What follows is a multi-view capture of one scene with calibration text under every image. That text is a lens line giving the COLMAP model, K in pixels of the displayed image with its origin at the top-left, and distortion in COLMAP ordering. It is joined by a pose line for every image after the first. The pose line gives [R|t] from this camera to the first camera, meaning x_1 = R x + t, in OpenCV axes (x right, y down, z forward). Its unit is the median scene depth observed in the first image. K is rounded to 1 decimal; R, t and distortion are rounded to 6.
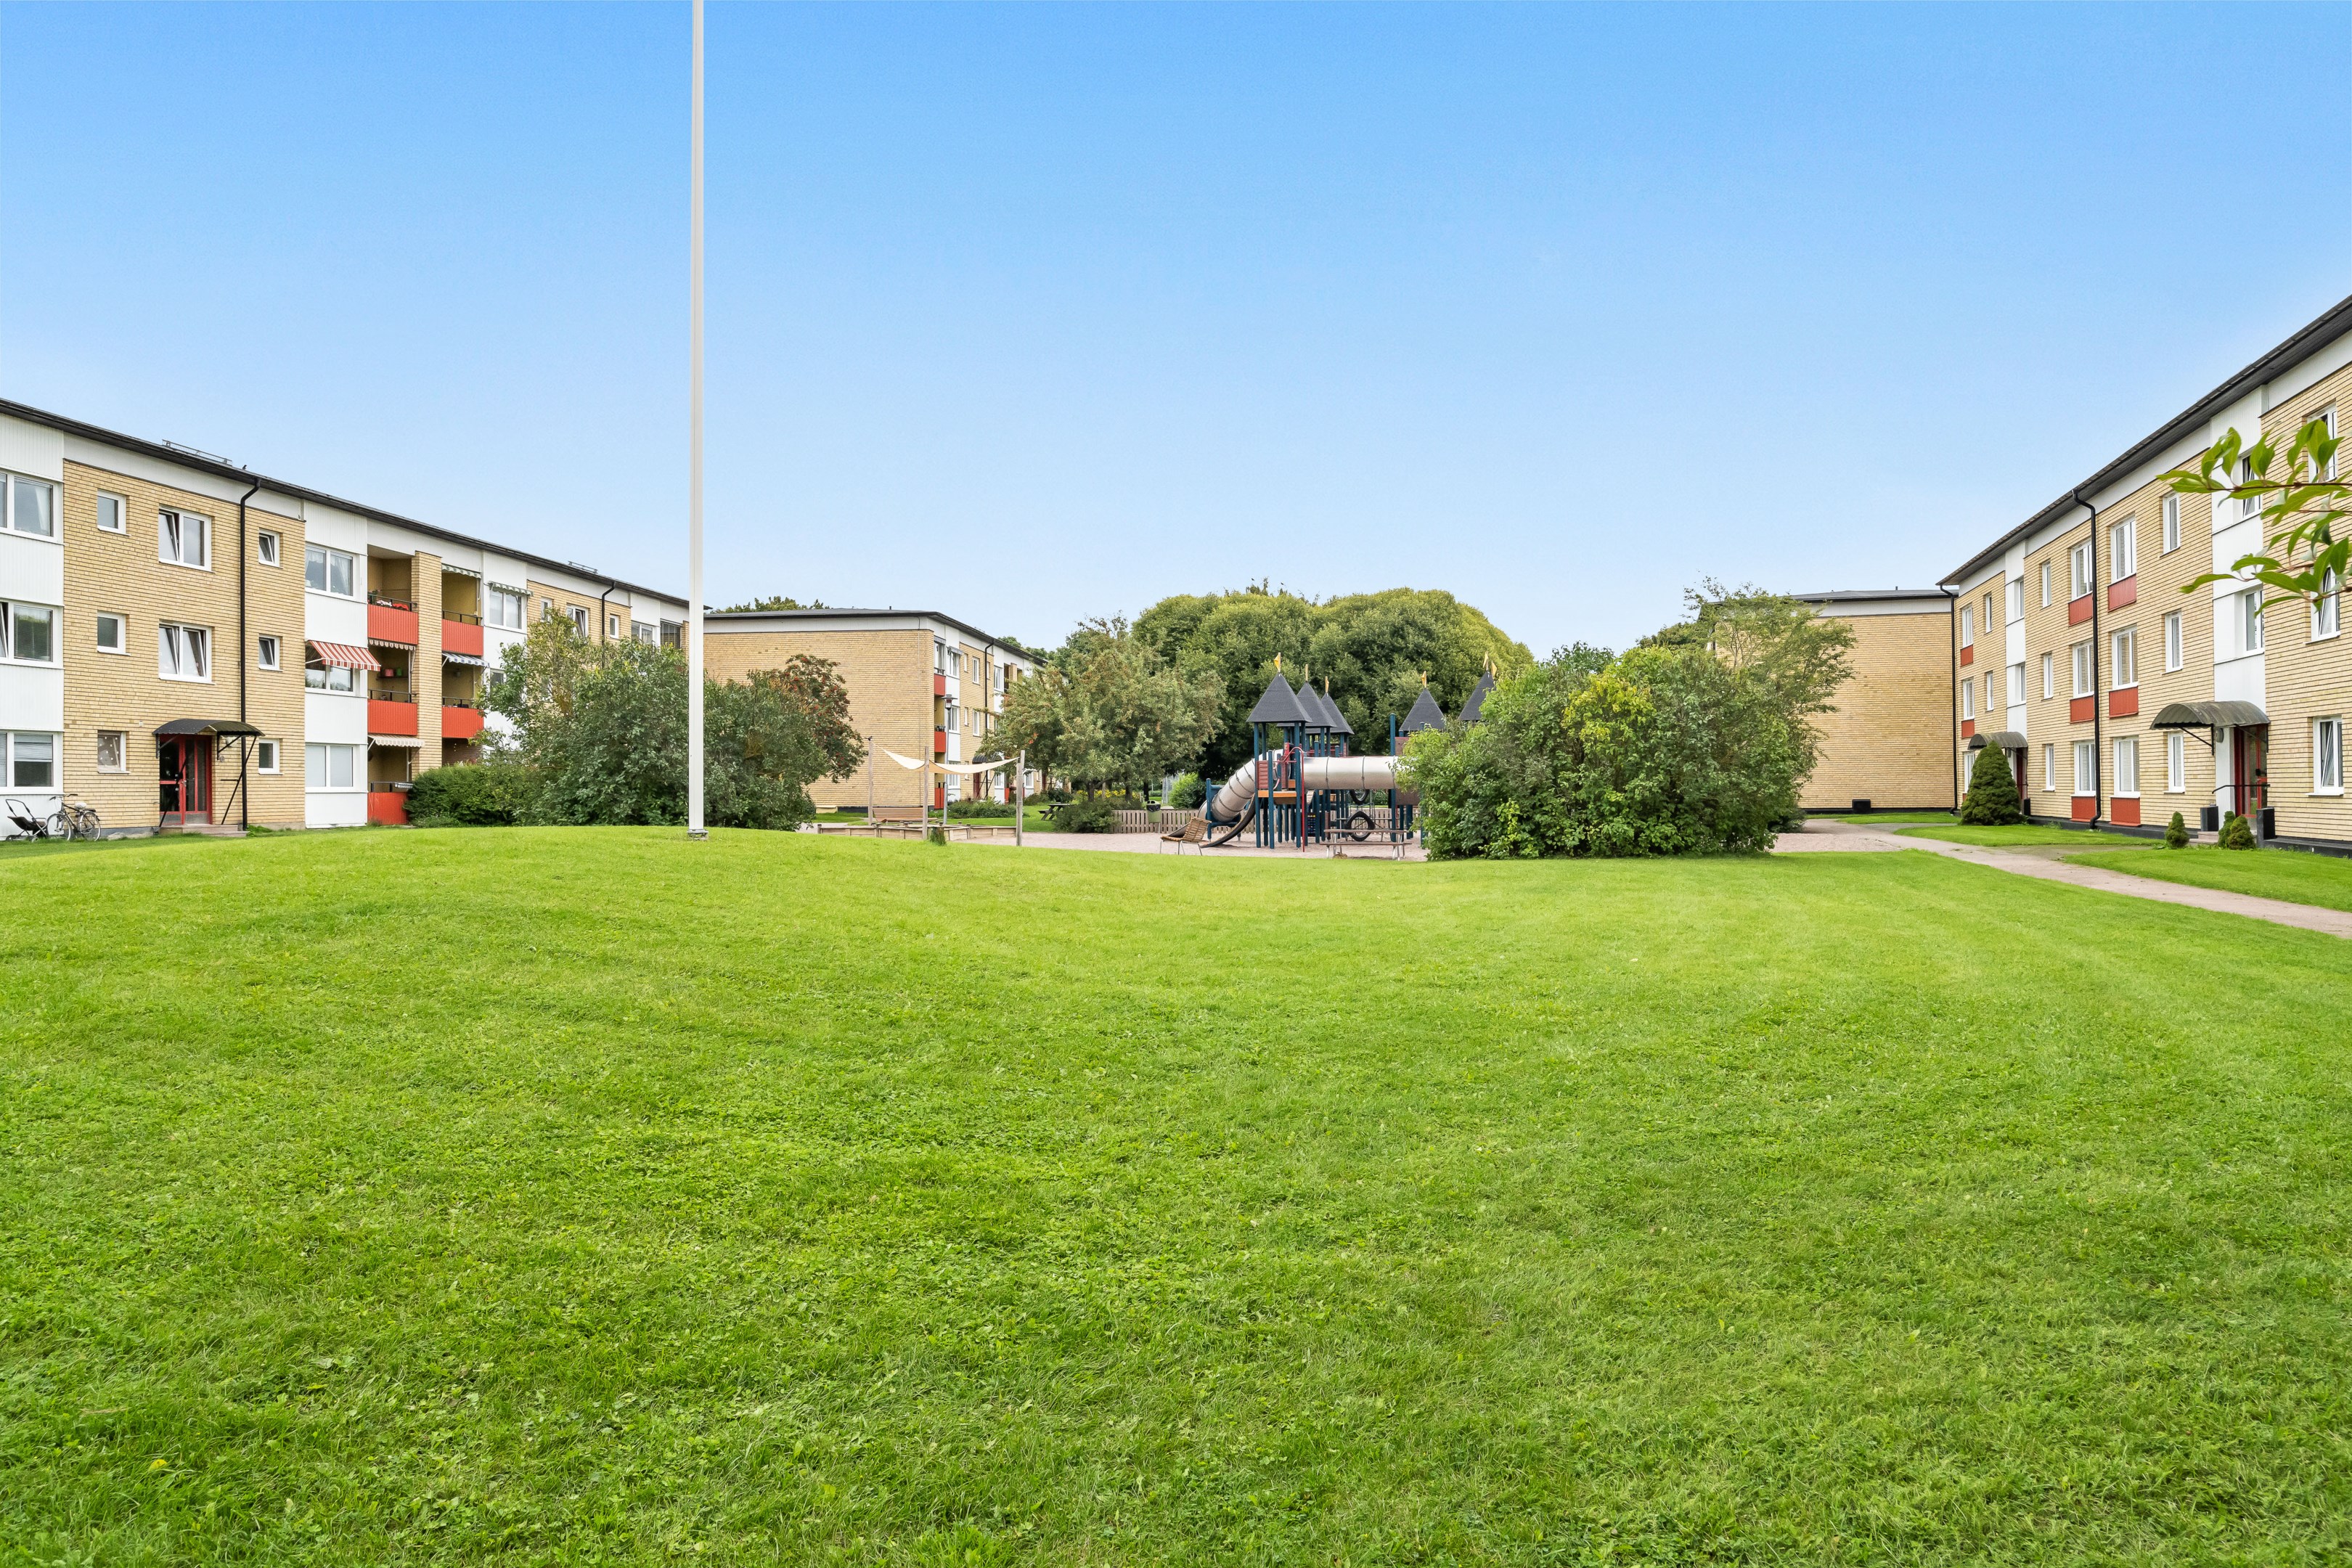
lens RADIAL K [[1552.8, 0, 1169.8], [0, 1552.8, 779.2], [0, 0, 1]] dist [0.003208, 0.000420]
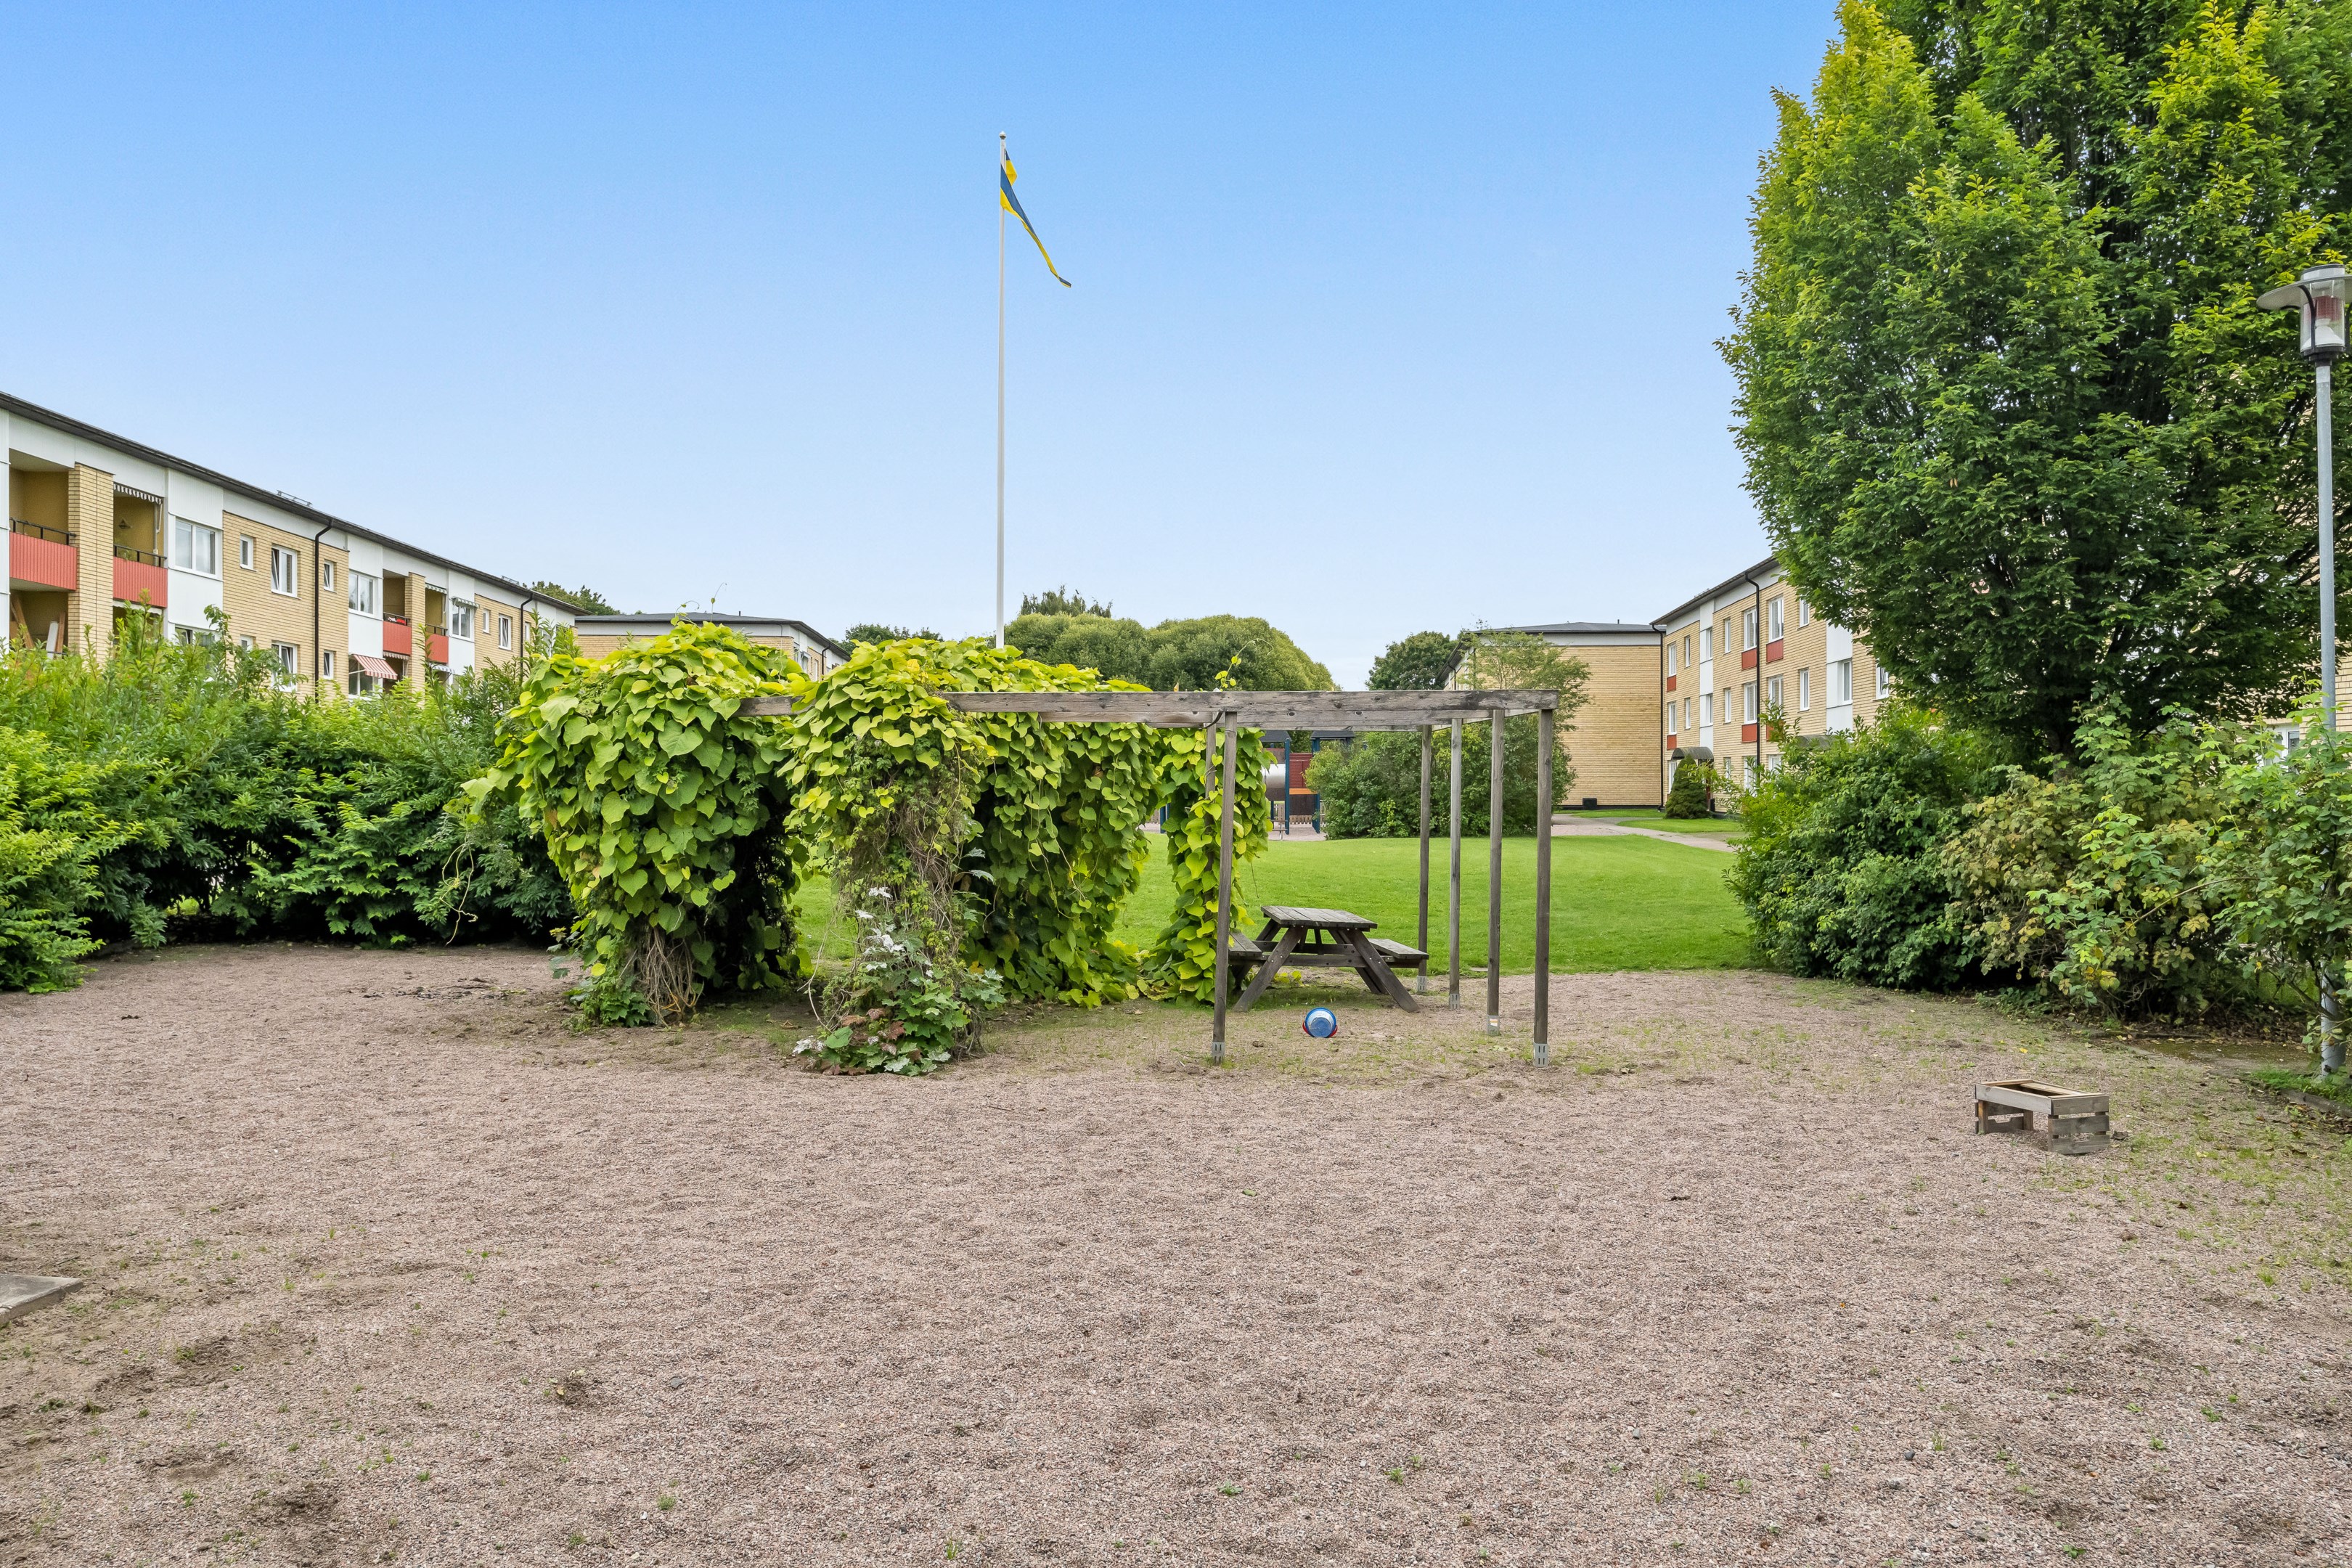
lens RADIAL K [[1714.1, 0, 1179.6], [0, 1714.1, 786.5], [0, 0, 1]] dist [0.000184, 0.000016]
pose [[0.981408, 0.007518, 0.191785, -0.164027], [-0.009394, 0.999917, 0.008872, -0.006343], [-0.191702, -0.010509, 0.981397, -0.327343]]
